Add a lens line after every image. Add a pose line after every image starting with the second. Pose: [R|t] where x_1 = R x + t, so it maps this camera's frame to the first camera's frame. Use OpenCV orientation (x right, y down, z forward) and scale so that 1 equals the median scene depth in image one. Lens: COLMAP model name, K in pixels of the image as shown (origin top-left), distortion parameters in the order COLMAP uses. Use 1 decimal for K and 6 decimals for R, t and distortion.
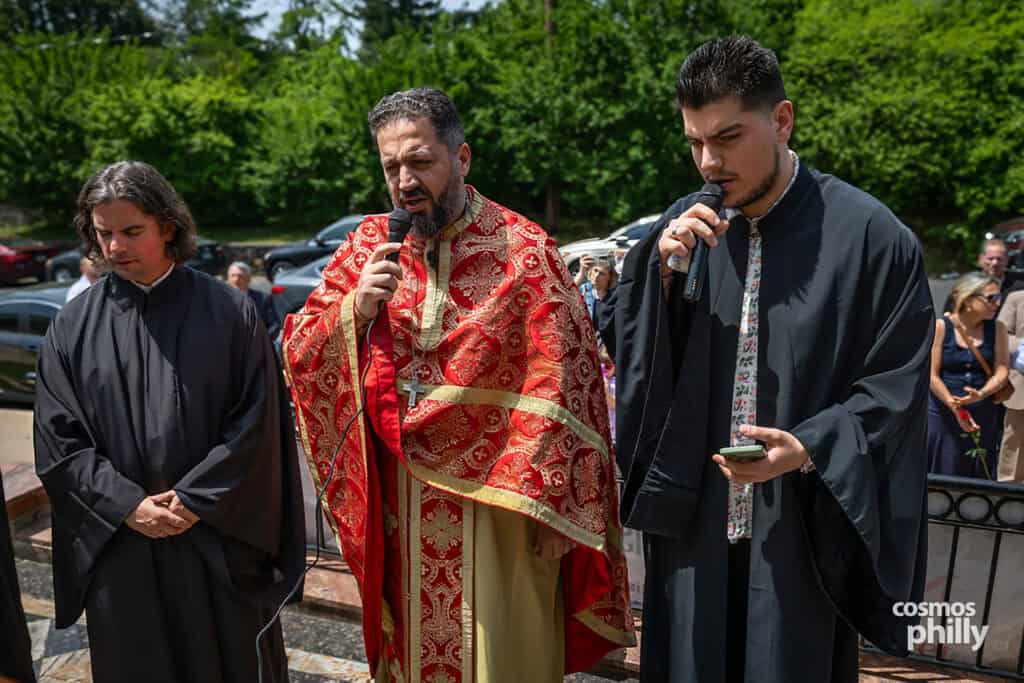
lens RADIAL K [[838.1, 0, 512.0], [0, 838.1, 341.5], [0, 0, 1]] dist [0.002843, 0.012422]
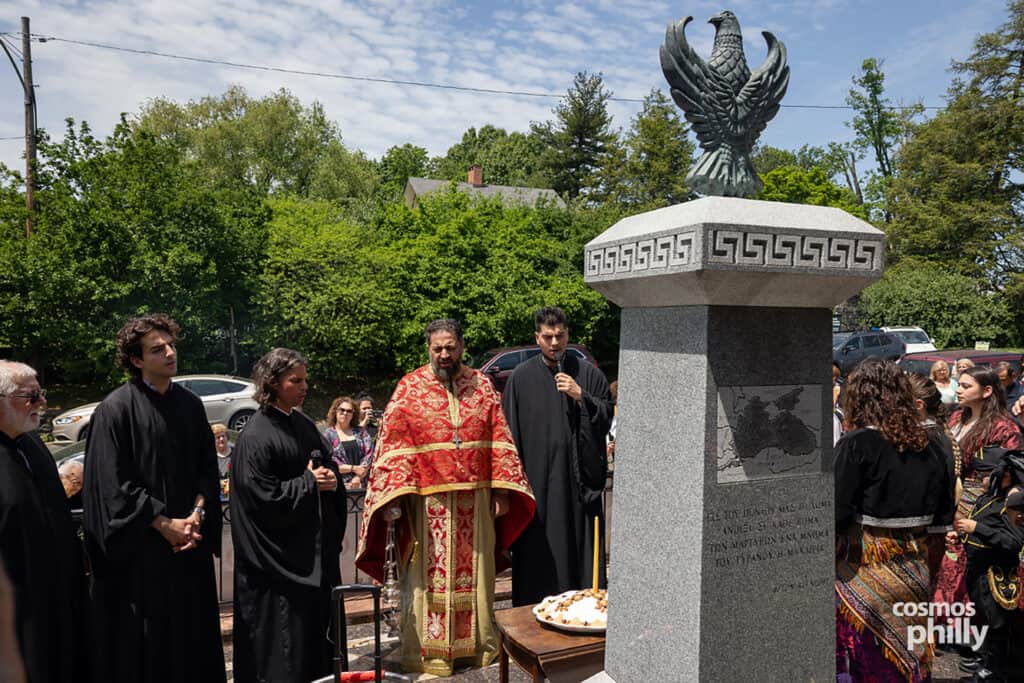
lens RADIAL K [[838.1, 0, 512.0], [0, 838.1, 341.5], [0, 0, 1]] dist [0.002843, 0.012422]
pose [[0.722325, 0.004730, 0.691538, -0.316606], [0.128443, 0.981660, -0.140875, 0.024909], [-0.679521, 0.190580, 0.708470, -0.160631]]
